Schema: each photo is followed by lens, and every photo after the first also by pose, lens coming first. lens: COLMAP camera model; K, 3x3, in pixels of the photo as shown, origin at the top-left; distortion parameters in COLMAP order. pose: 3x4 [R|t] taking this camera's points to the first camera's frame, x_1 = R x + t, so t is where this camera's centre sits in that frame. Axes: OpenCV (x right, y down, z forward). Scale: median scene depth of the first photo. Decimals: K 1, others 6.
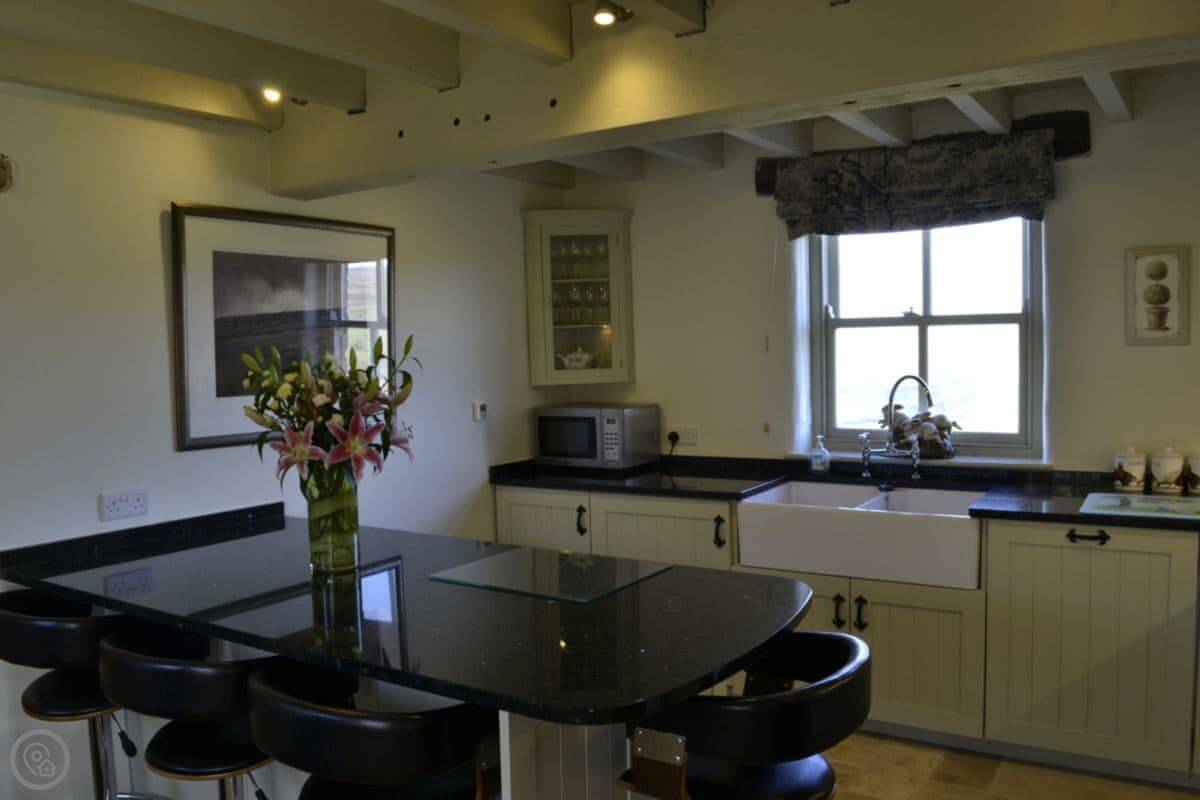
lens RADIAL K [[960.3, 0, 591.9], [0, 960.3, 406.1], [0, 0, 1]] dist [-0.084796, 0.014418]
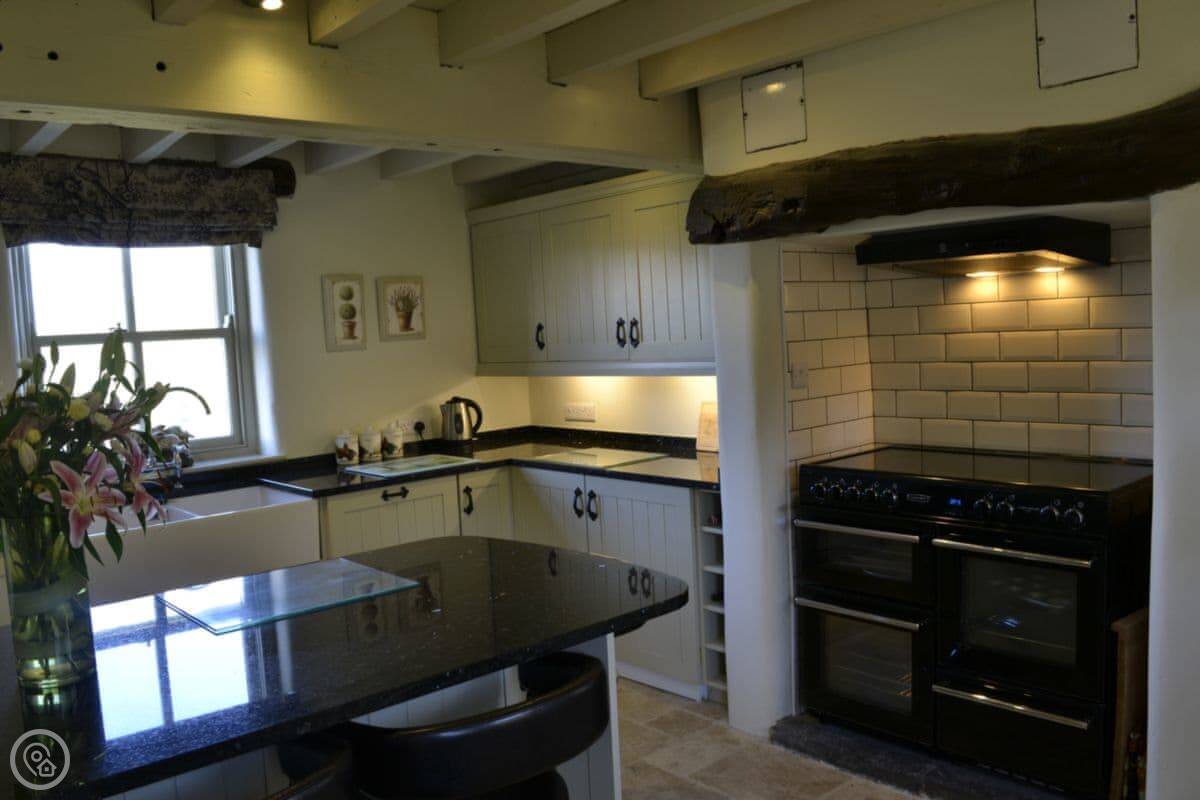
lens RADIAL K [[960.3, 0, 591.9], [0, 960.3, 406.1], [0, 0, 1]] dist [-0.084796, 0.014418]
pose [[0.248557, -0.067922, 0.966233, -0.550218], [0.107827, 0.993278, 0.042085, -0.007121], [-0.962597, 0.093726, 0.254210, 0.311613]]
